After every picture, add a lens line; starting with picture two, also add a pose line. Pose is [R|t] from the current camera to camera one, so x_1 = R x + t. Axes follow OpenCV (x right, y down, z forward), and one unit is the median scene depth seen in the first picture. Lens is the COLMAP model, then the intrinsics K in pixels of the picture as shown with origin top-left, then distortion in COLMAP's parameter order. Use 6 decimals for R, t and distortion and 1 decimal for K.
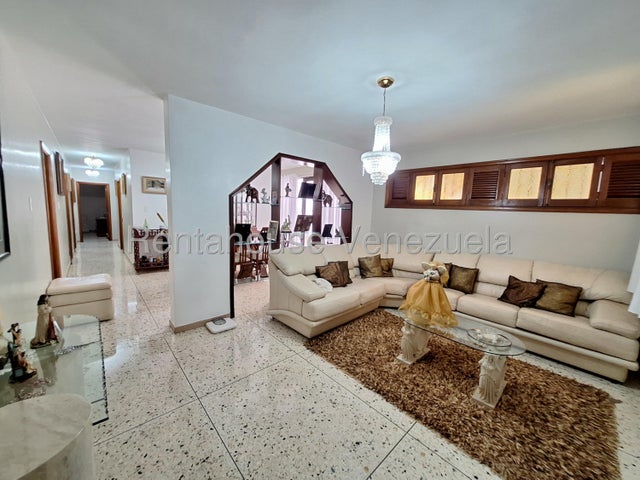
lens RADIAL K [[249.1, 0, 318.6], [0, 249.1, 240.1], [0, 0, 1]] dist [-0.002919, 0.000497]
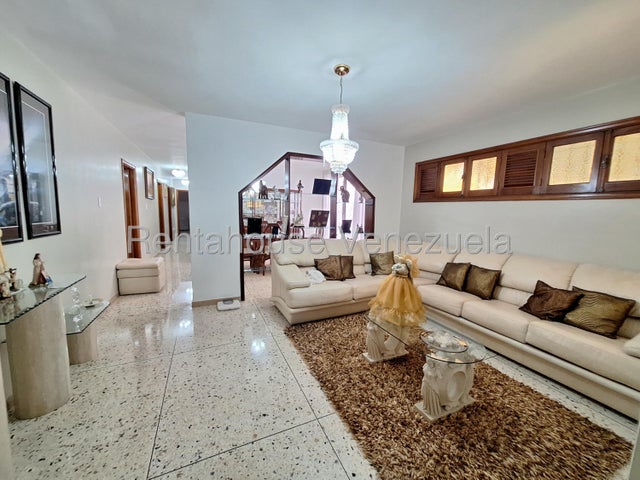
lens RADIAL K [[249.1, 0, 318.0], [0, 249.1, 240.0], [0, 0, 1]] dist [-0.002919, 0.000497]
pose [[0.951102, 0.021424, -0.308134, 0.368017], [-0.024361, 0.999687, -0.005689, 0.038237], [0.307916, 0.012918, 0.951326, 0.027276]]
